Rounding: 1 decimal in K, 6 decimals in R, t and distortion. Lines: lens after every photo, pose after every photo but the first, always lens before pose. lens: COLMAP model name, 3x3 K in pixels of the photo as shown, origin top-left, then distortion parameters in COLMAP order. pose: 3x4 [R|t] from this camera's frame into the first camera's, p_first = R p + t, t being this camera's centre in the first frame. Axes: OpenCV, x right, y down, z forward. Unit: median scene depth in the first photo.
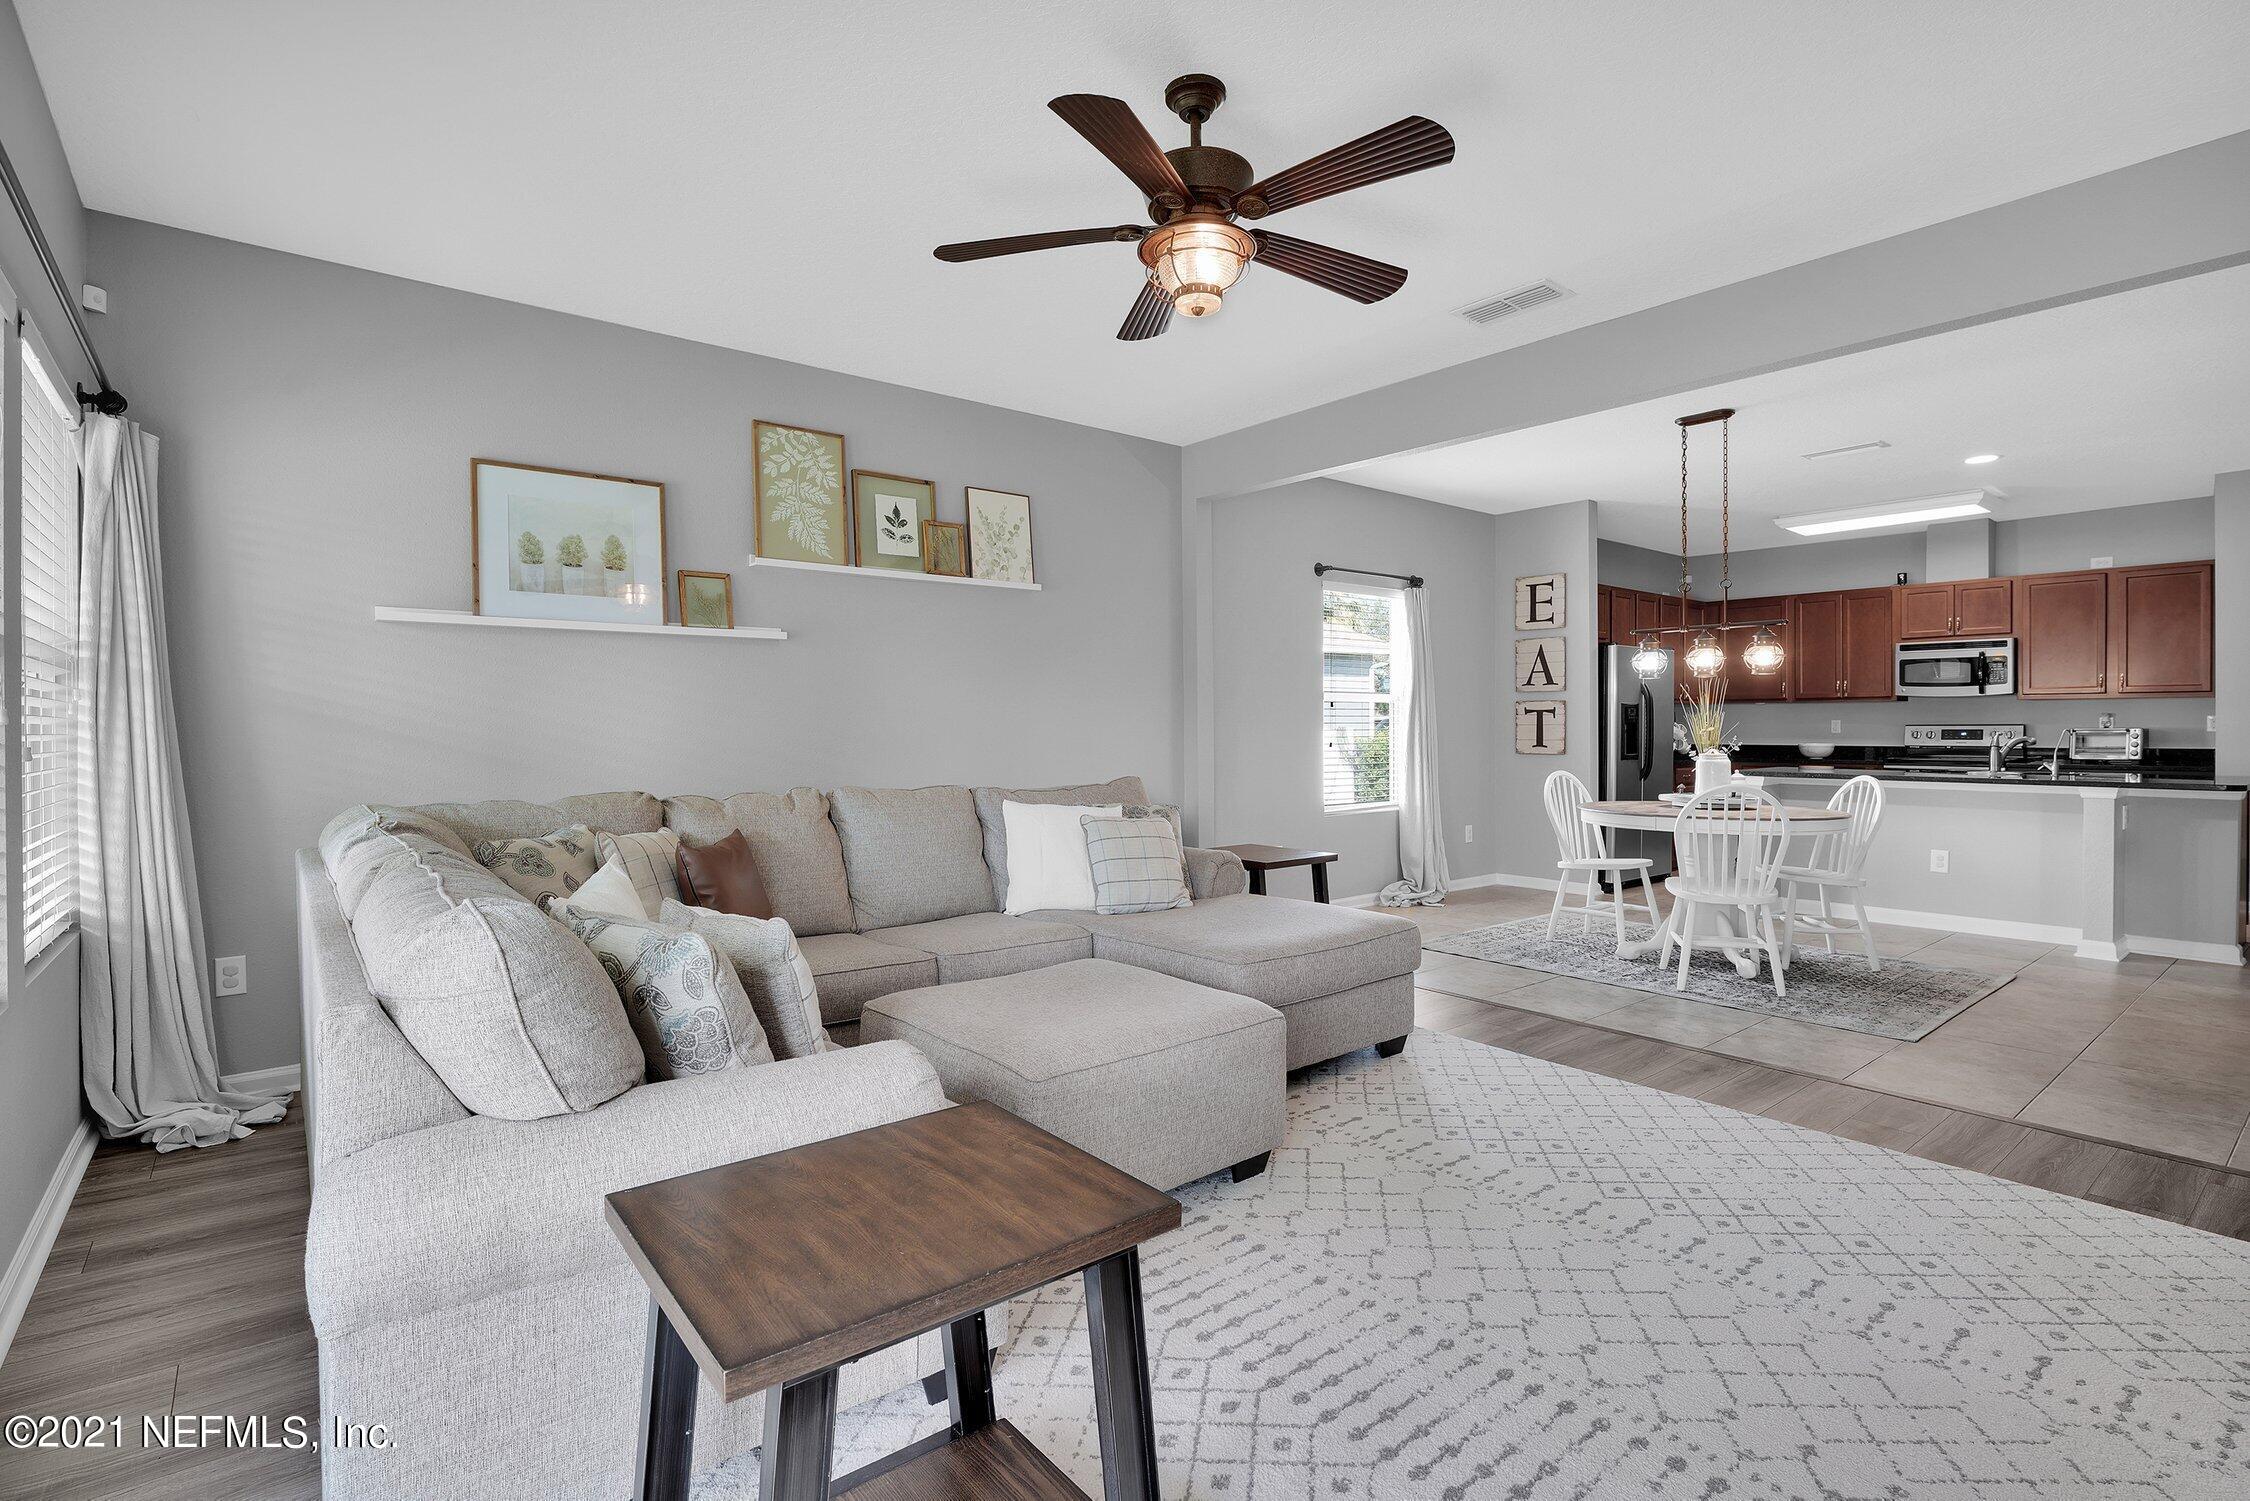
lens RADIAL K [[1092.7, 0, 1119.8], [0, 1092.7, 736.9], [0, 0, 1]] dist [-0.008756, -0.001373]
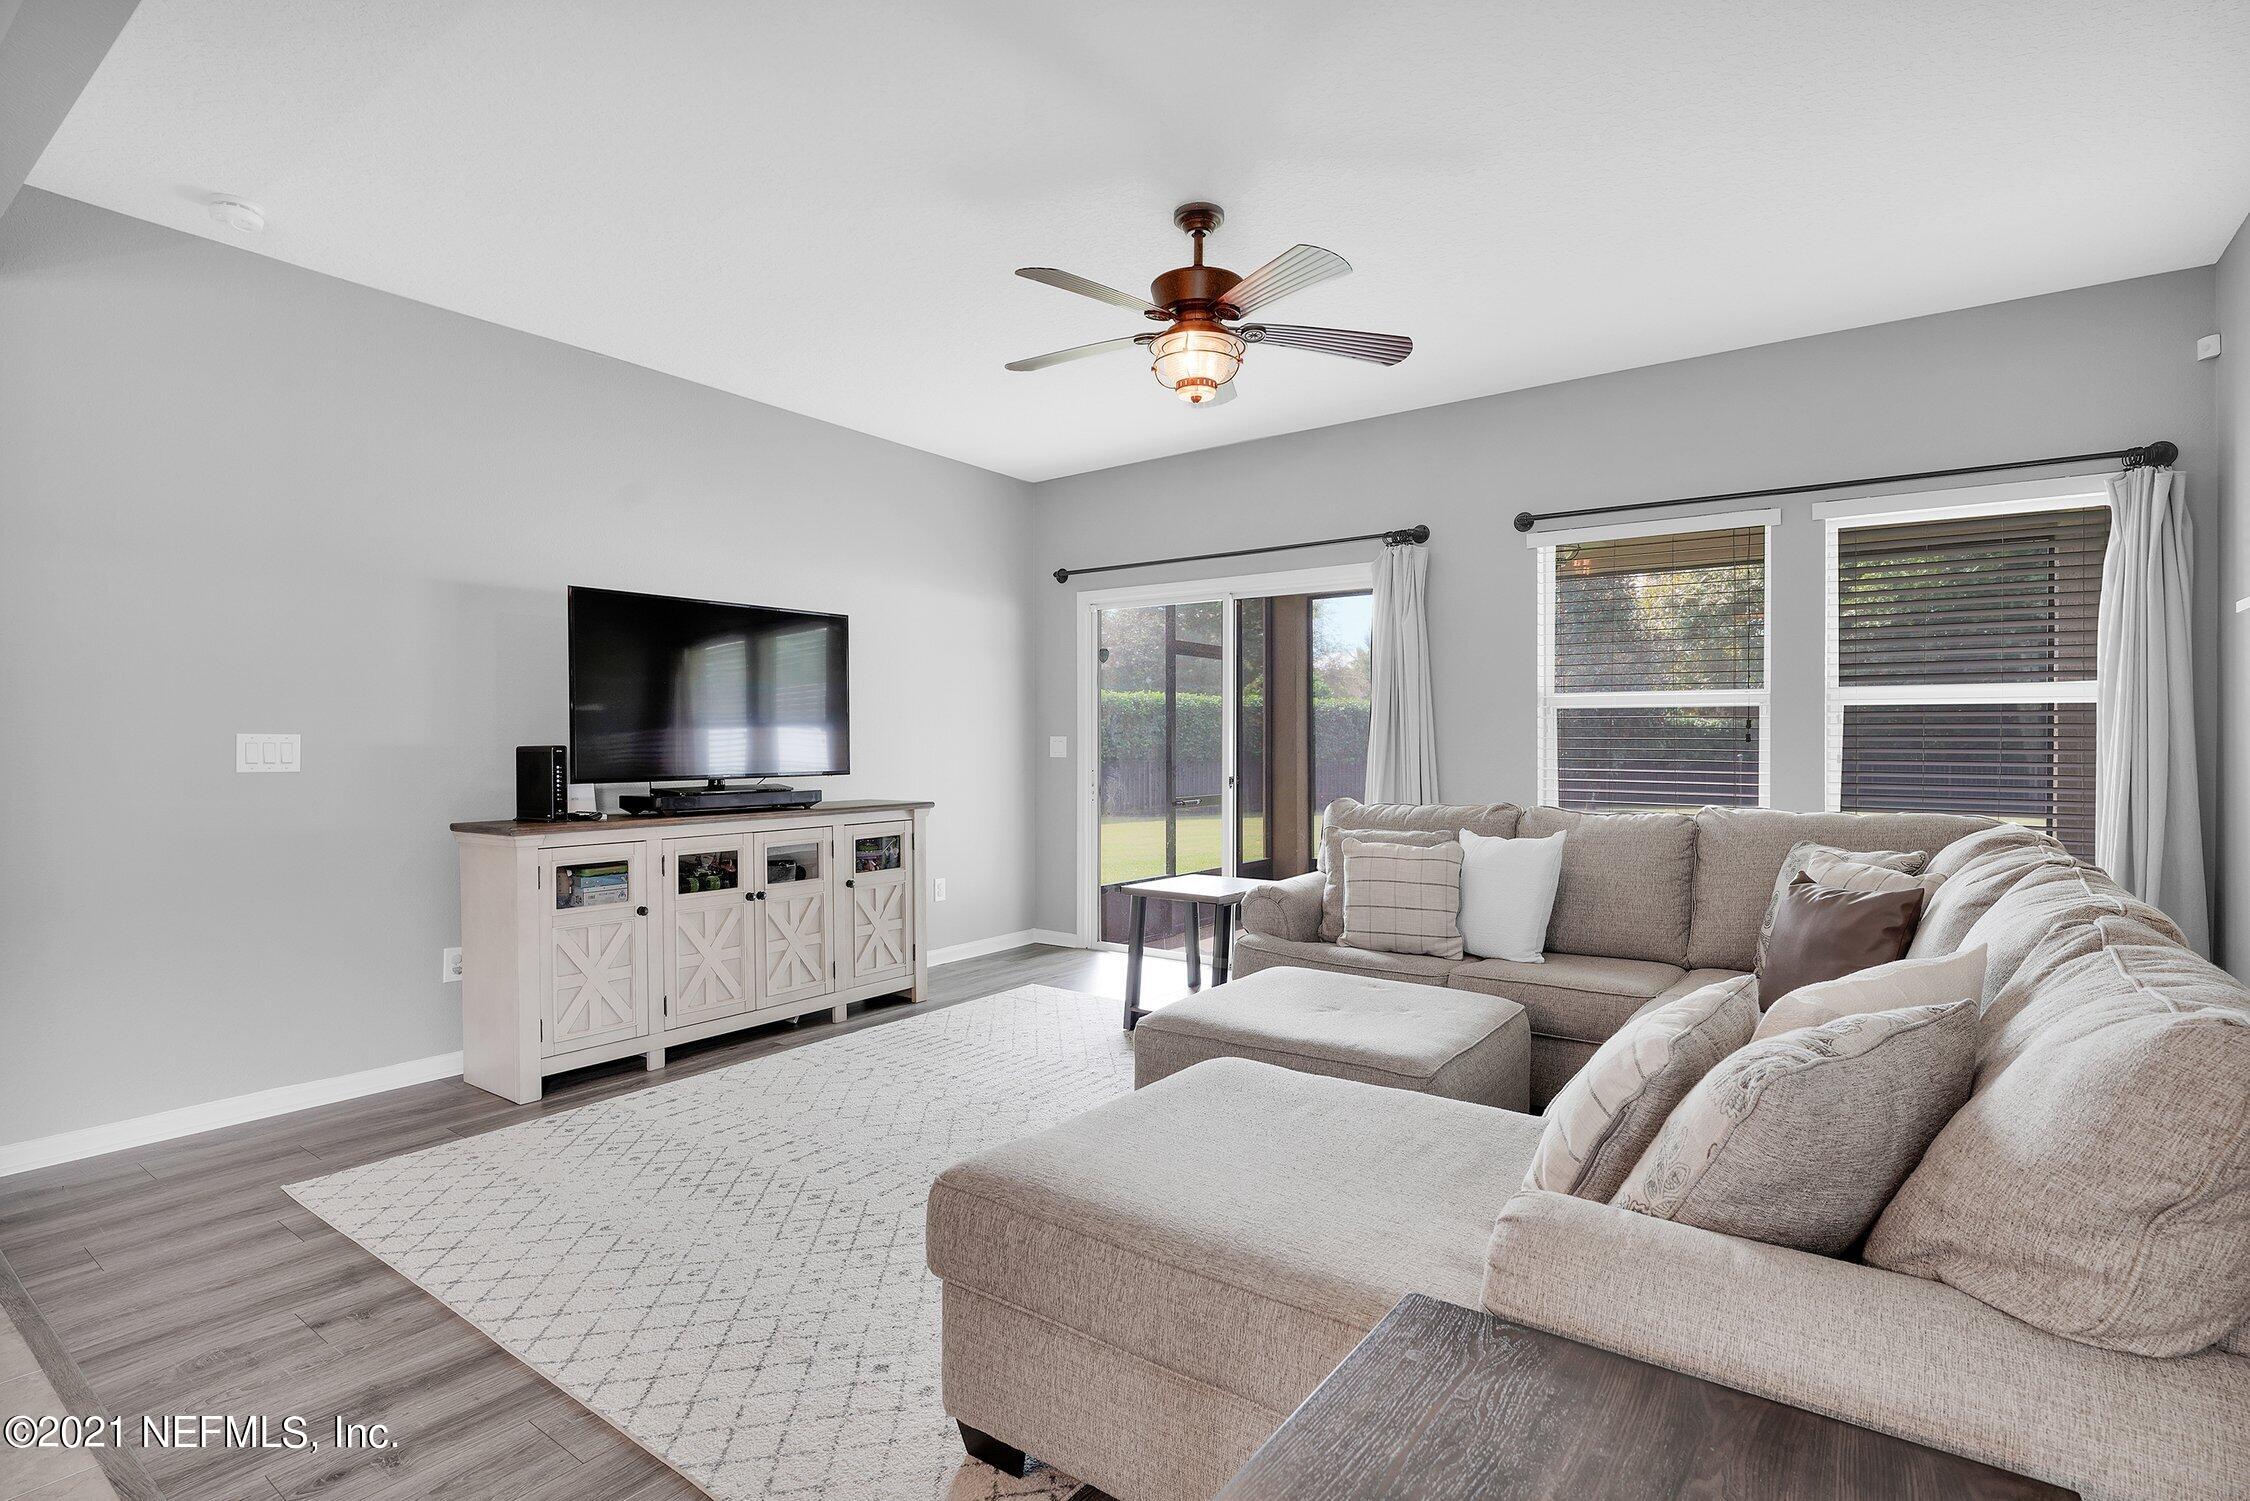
lens RADIAL K [[1092.7, 0, 1124.6], [0, 1092.7, 749.7], [0, 0, 1]] dist [-0.008756, -0.001373]
pose [[-0.966706, 0.002947, -0.255872, 0.272523], [-0.002395, 0.999786, 0.020564, -0.016188], [0.255878, 0.020493, -0.966492, 1.278209]]
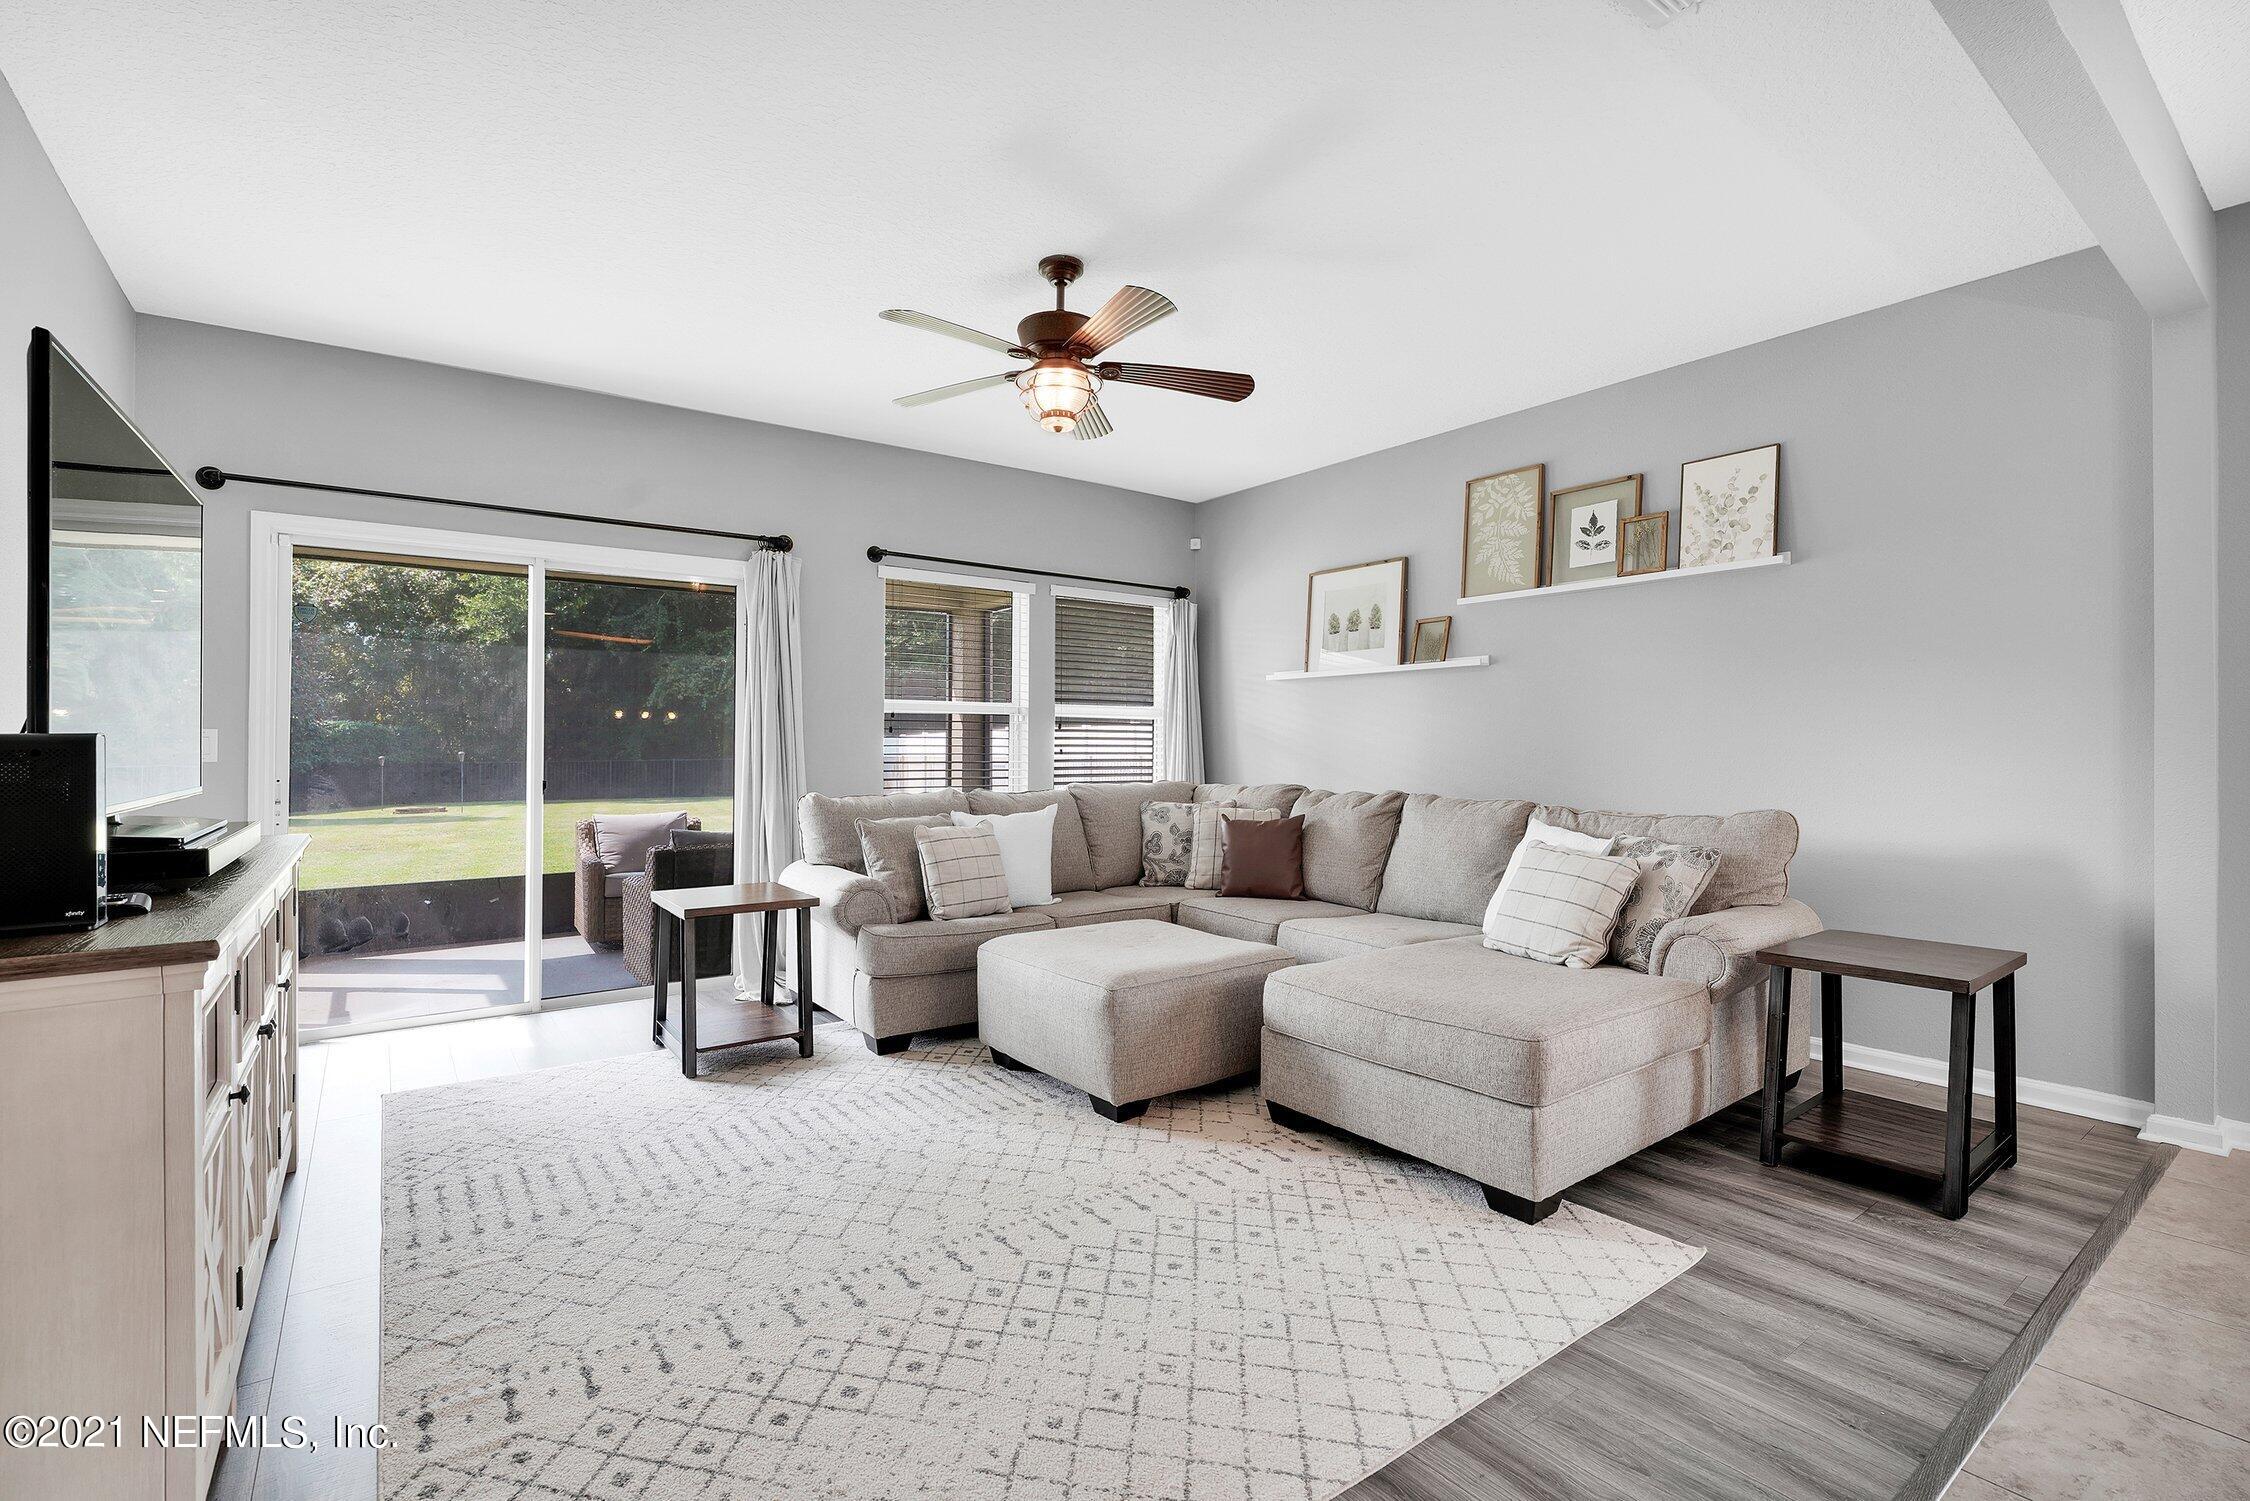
lens RADIAL K [[1000.0, 0, 1110.6], [0, 1000.0, 753.6], [0, 0, 1]] dist [-0.015611, 0.000808]
pose [[-0.051070, 0.009874, -0.998646, 0.769056], [-0.012358, 0.999868, 0.010518, -0.002420], [0.998619, 0.012879, -0.050942, 0.675464]]
